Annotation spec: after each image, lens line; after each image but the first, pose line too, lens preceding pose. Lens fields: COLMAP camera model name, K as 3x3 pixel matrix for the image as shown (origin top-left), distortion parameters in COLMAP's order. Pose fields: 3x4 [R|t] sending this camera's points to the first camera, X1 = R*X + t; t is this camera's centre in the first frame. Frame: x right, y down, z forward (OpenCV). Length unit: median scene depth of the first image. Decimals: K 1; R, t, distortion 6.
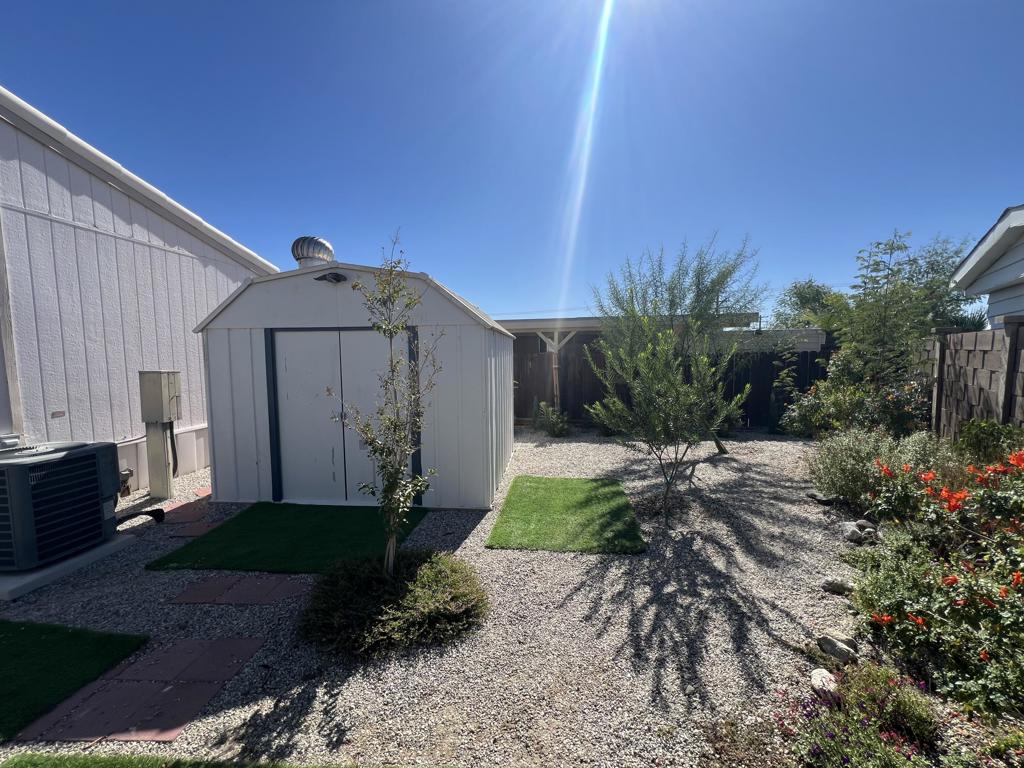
lens RADIAL K [[409.5, 0, 510.3], [0, 409.5, 386.8], [0, 0, 1]] dist [-0.004613, 0.001390]
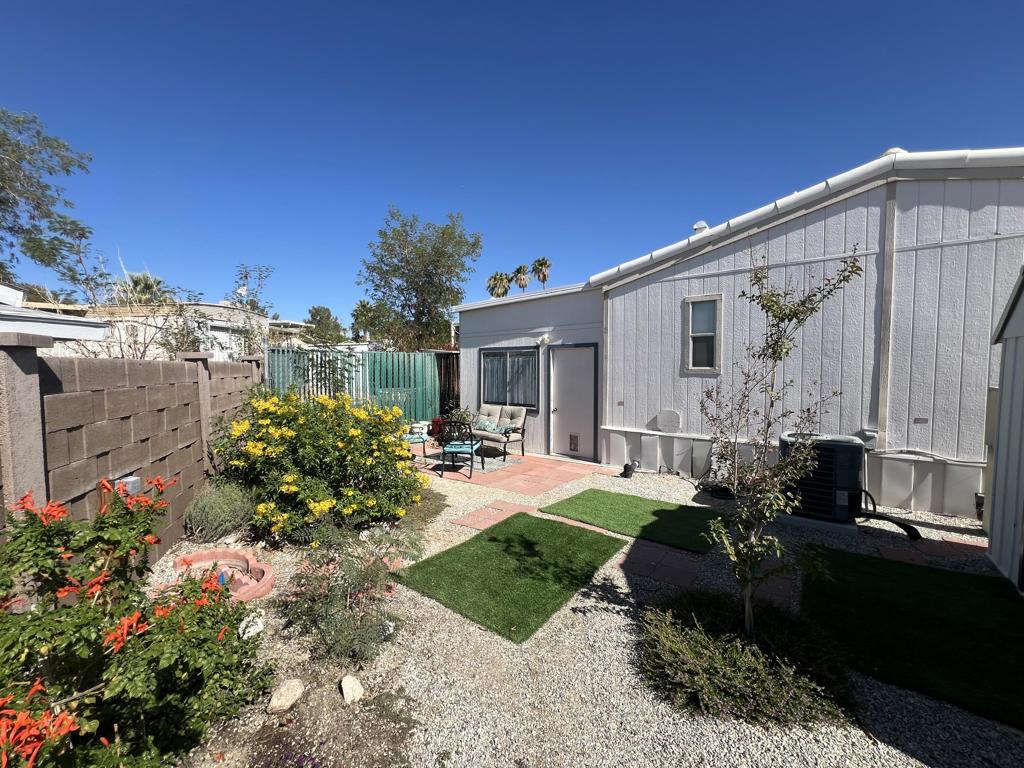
lens RADIAL K [[409.5, 0, 512.9], [0, 409.5, 386.2], [0, 0, 1]] dist [-0.004613, 0.001390]
pose [[-0.533104, 0.054509, -0.844292, 0.450520], [-0.056642, 0.993384, 0.099900, -0.078251], [0.844152, 0.101080, -0.526489, 0.649138]]
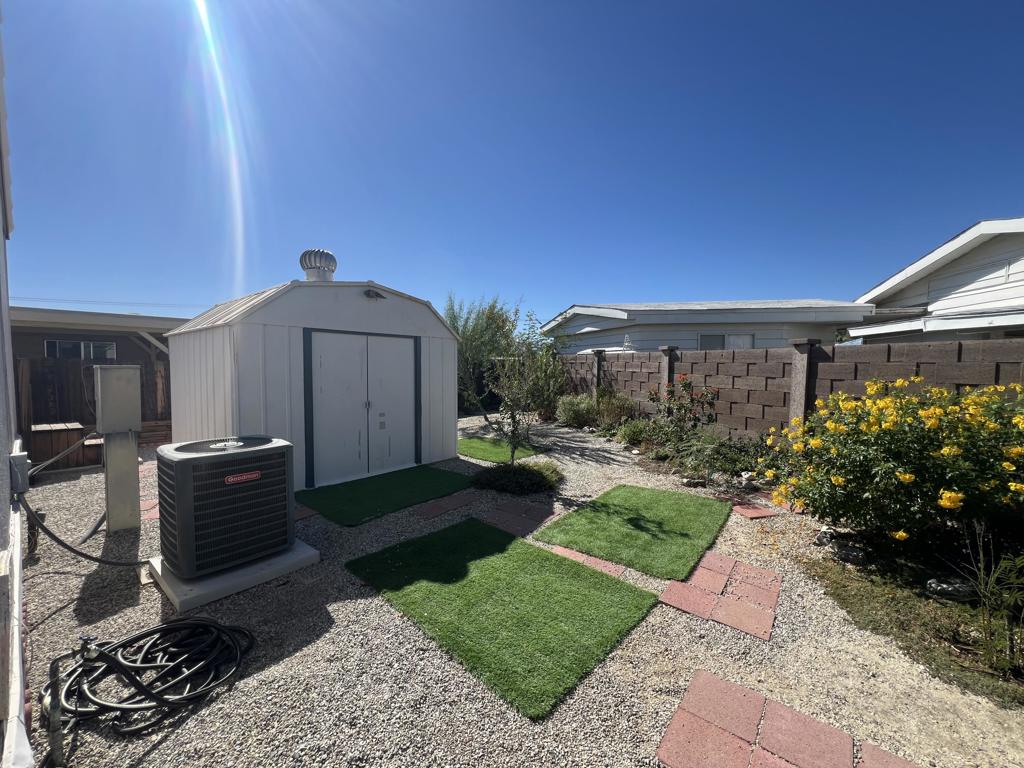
lens RADIAL K [[409.5, 0, 513.5], [0, 409.5, 383.9], [0, 0, 1]] dist [-0.004613, 0.001390]
pose [[0.566255, -0.025504, 0.823836, -1.232736], [0.053663, 0.998541, -0.005971, 0.044427], [-0.822482, 0.047590, 0.566797, -0.073555]]
